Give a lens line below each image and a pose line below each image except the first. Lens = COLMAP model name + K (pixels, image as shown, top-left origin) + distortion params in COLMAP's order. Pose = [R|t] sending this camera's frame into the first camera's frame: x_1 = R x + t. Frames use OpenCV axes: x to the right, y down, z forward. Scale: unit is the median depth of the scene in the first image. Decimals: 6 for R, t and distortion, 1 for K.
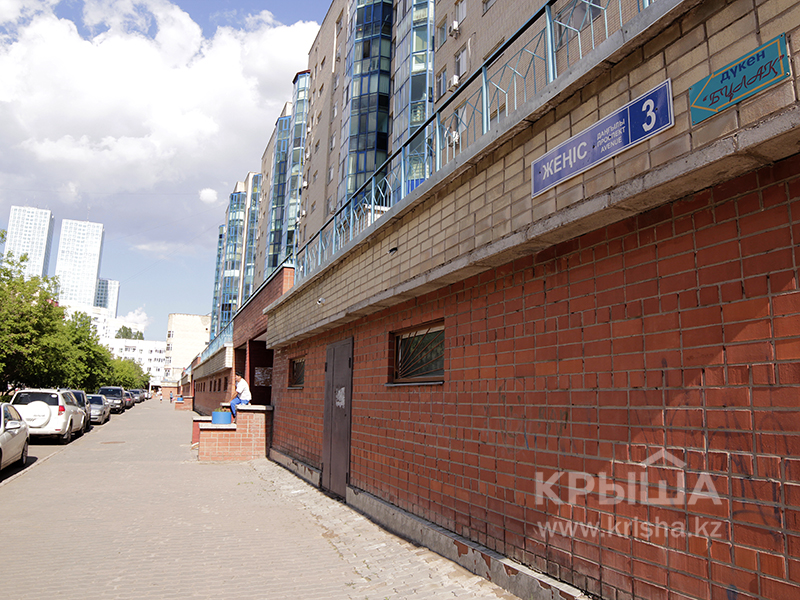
lens RADIAL K [[561.9, 0, 398.7], [0, 561.9, 311.5], [0, 0, 1]] dist [-0.118988, 0.047037]
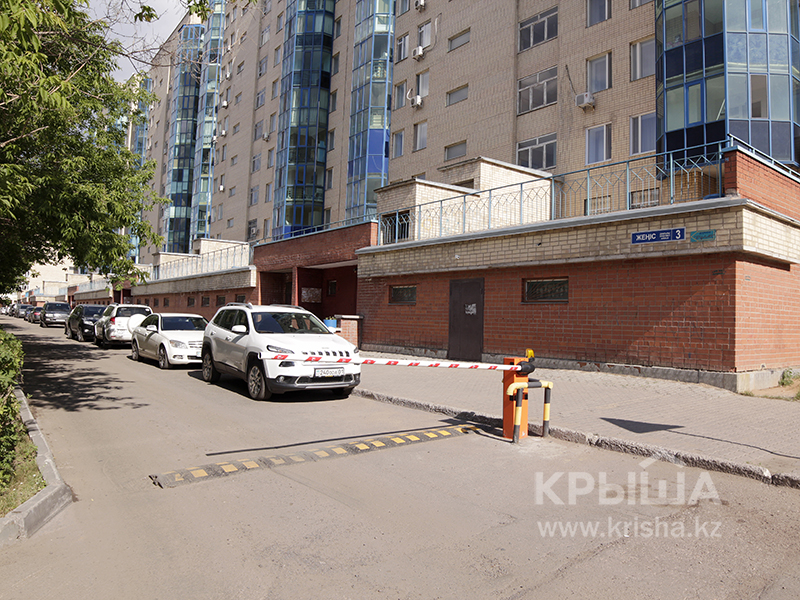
lens RADIAL K [[598.8, 0, 400.0], [0, 598.8, 300.0], [0, 0, 1]] dist [-0.088440, -0.000289]
pose [[0.959580, 0.012957, 0.281136, -0.260983], [-0.048572, 0.991575, 0.120085, -0.031442], [-0.277212, -0.128887, 0.952125, -0.247507]]
